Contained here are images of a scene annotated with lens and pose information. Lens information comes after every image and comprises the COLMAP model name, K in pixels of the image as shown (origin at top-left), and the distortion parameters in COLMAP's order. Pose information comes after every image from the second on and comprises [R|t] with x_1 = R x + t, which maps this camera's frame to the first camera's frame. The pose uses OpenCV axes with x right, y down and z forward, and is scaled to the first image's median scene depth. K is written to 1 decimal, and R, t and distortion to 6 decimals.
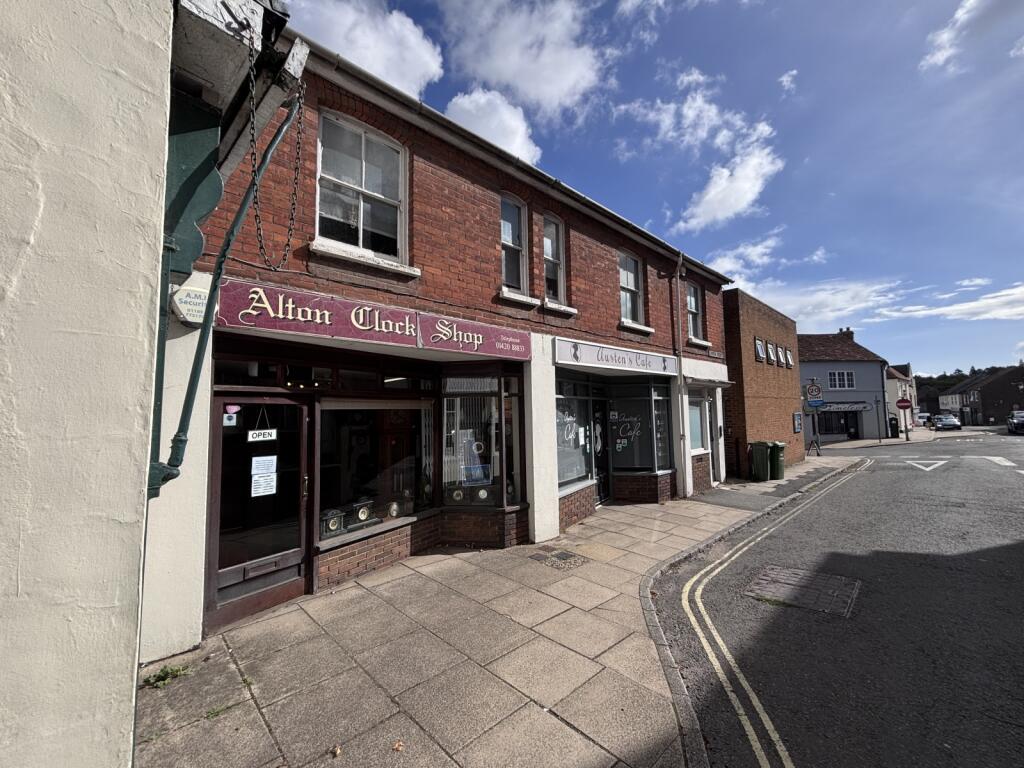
lens RADIAL K [[407.7, 0, 505.2], [0, 407.7, 391.2], [0, 0, 1]] dist [0.008917, -0.000007]
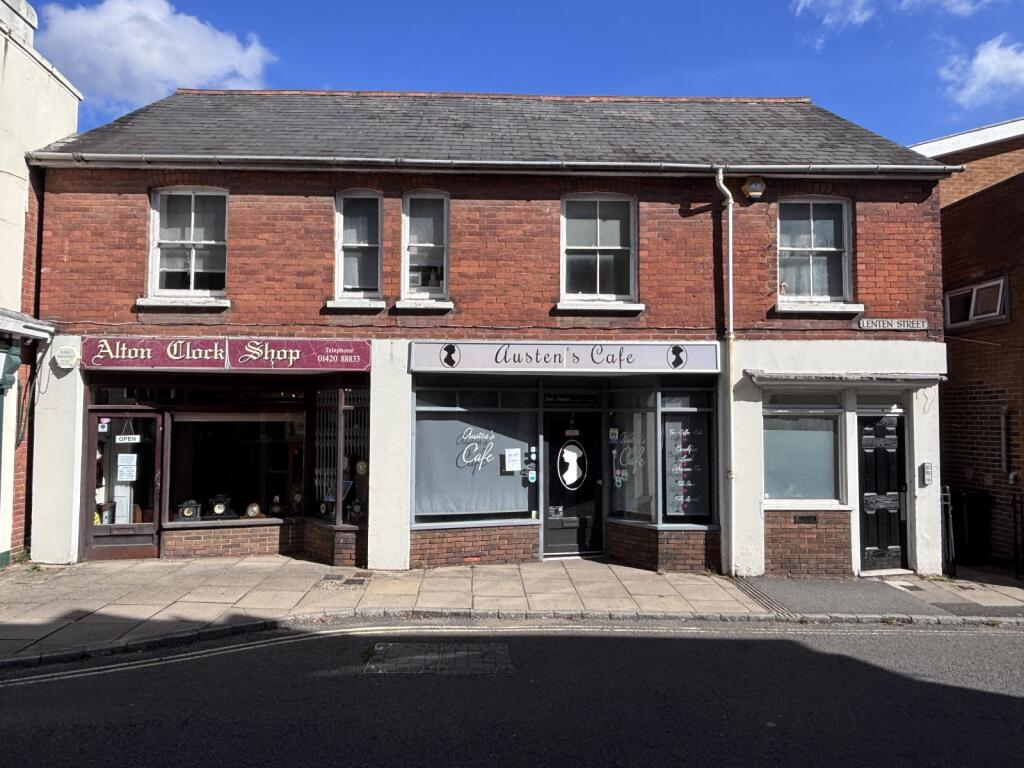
lens RADIAL K [[648.8, 0, 519.5], [0, 648.8, 402.6], [0, 0, 1]] dist [0.009174, -0.011236]
pose [[0.756219, 0.004531, -0.654303, 1.461729], [0.017569, 0.999475, 0.027227, -0.043367], [0.654083, -0.032086, 0.755742, 0.138175]]
